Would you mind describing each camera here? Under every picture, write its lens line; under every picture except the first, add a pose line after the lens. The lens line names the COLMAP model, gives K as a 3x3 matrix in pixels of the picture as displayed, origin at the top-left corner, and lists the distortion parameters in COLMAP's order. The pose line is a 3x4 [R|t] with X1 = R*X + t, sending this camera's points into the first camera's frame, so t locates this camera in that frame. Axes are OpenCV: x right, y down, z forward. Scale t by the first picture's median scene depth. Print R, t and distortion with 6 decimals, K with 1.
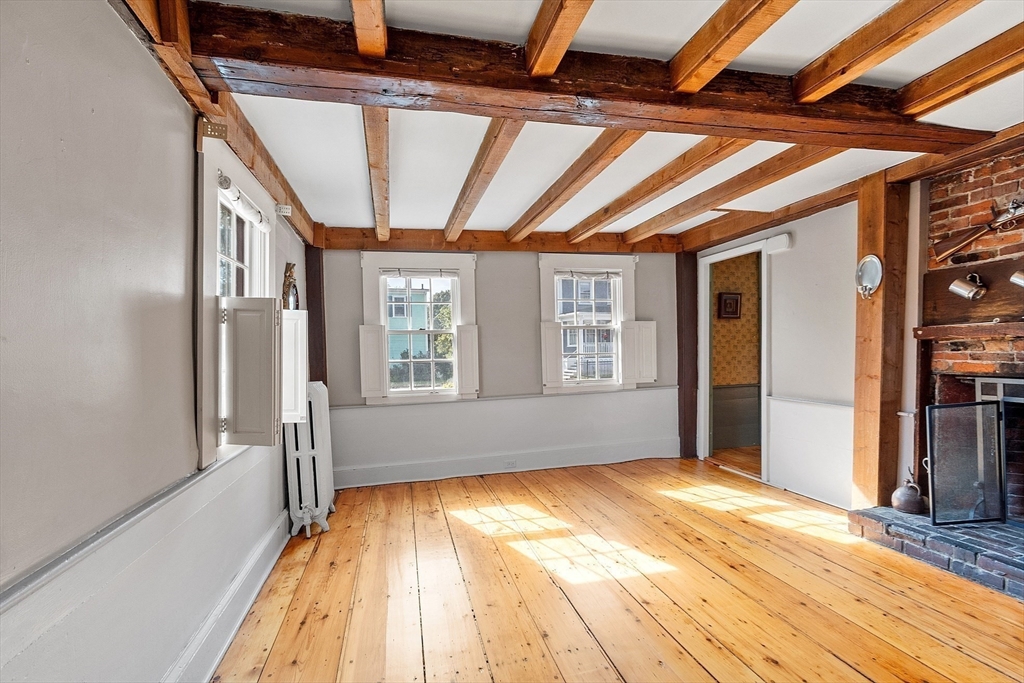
lens RADIAL K [[454.2, 0, 505.3], [0, 454.2, 346.4], [0, 0, 1]] dist [-0.000023, -0.000085]
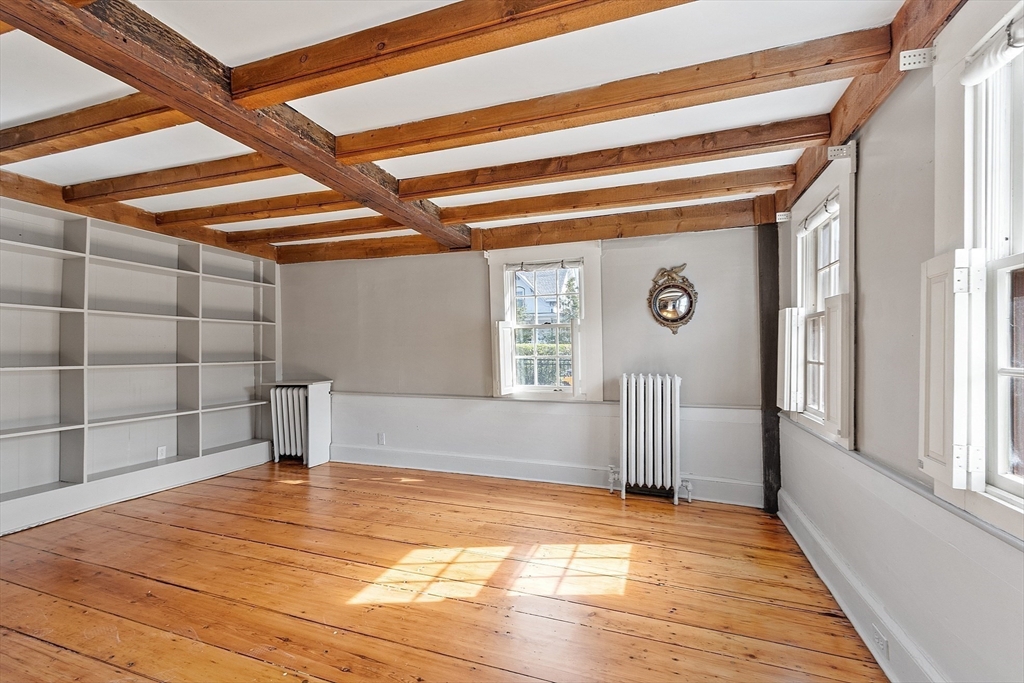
lens RADIAL K [[454.2, 0, 505.3], [0, 454.2, 346.4], [0, 0, 1]] dist [-0.000023, -0.000085]
pose [[-0.553699, 0.021486, -0.832440, 0.736644], [0.025336, 0.999639, 0.008948, -0.004882], [0.832331, -0.016136, -0.554043, 1.392460]]
